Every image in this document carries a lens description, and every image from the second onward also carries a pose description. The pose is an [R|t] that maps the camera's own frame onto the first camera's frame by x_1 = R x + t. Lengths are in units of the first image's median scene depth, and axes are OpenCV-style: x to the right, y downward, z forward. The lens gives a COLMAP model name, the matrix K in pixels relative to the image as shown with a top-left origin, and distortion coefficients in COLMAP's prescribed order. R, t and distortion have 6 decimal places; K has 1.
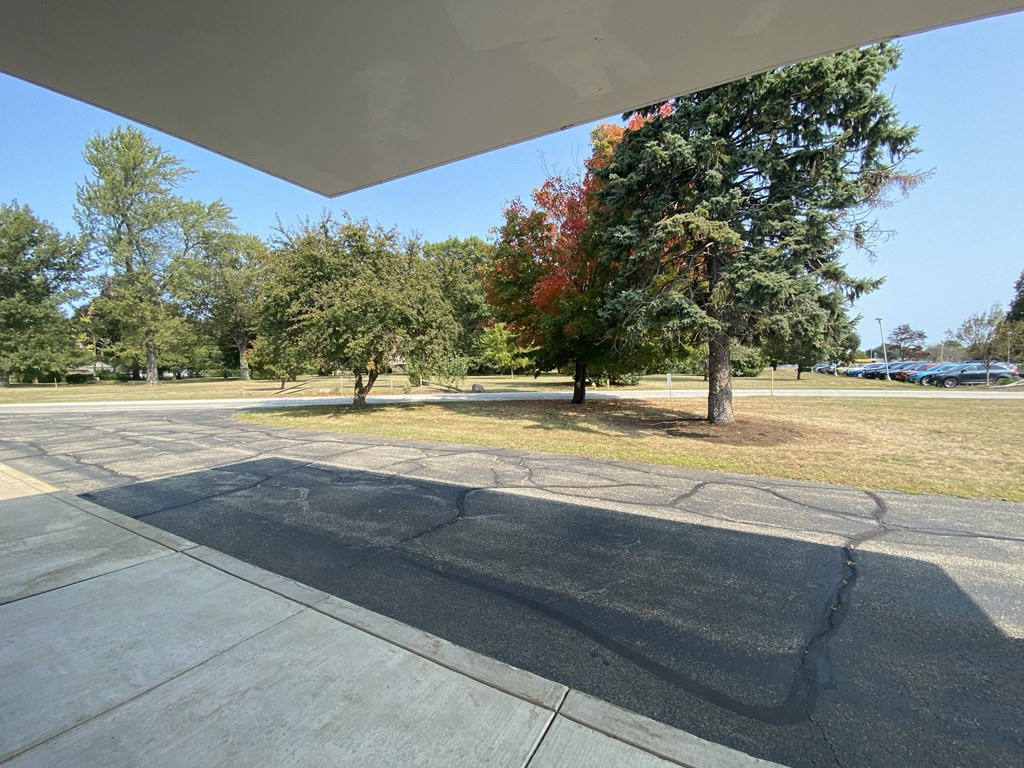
lens RADIAL K [[417.7, 0, 512.0], [0, 417.7, 384.0], [0, 0, 1]] dist [0.016455, -0.018760]
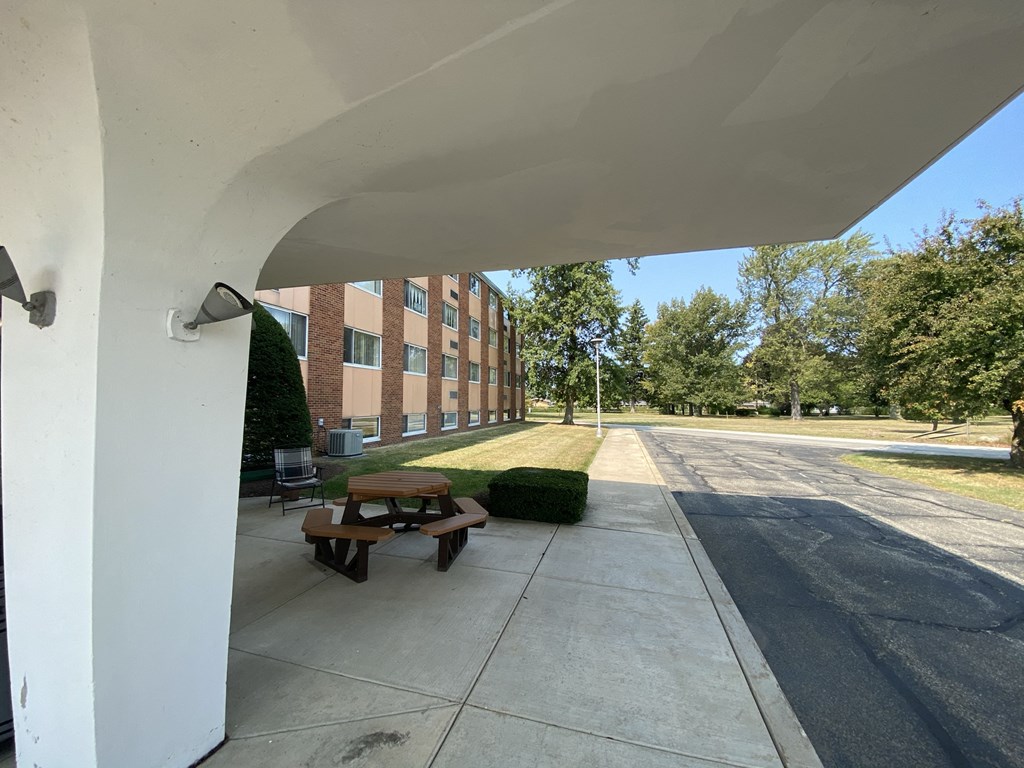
lens RADIAL K [[415.5, 0, 490.8], [0, 415.5, 384.1], [0, 0, 1]] dist [-0.000253, -0.009991]
pose [[0.200798, -0.037873, -0.978900, 0.130730], [-0.047478, 0.997702, -0.048340, -0.006416], [0.978481, 0.056183, 0.198538, 0.011954]]
